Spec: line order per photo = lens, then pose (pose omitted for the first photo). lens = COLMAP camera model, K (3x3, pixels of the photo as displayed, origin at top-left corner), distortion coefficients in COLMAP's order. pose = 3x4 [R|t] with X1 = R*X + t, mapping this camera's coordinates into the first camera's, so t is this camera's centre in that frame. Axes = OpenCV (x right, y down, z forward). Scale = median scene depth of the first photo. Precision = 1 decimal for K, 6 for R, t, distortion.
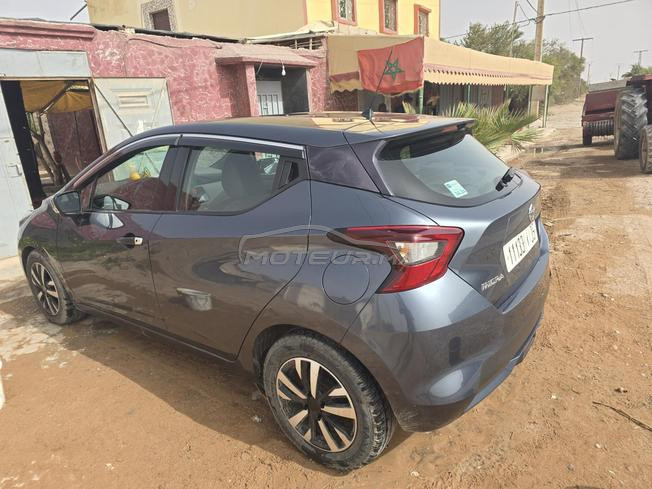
lens RADIAL K [[494.2, 0, 326.0], [0, 494.2, 233.2], [0, 0, 1]] dist [0.065766, -0.072767]
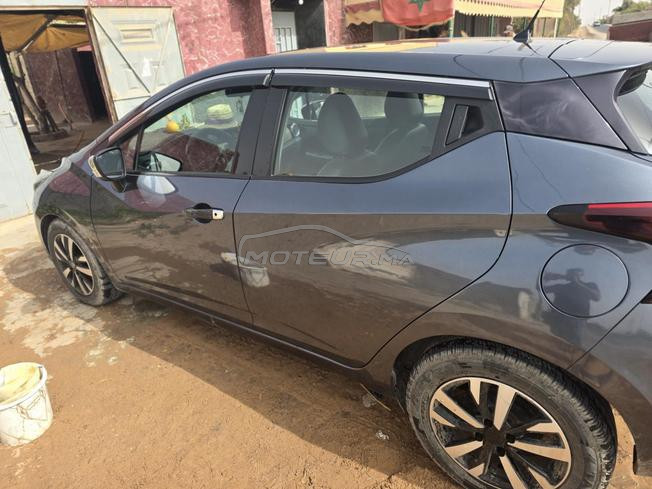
lens RADIAL K [[494.2, 0, 326.0], [0, 494.2, 233.2], [0, 0, 1]] dist [0.065766, -0.072767]
pose [[0.999322, -0.020215, 0.030767, -0.168946], [0.016694, 0.993716, 0.110679, -0.027272], [-0.032811, -0.110090, 0.993380, 0.167694]]
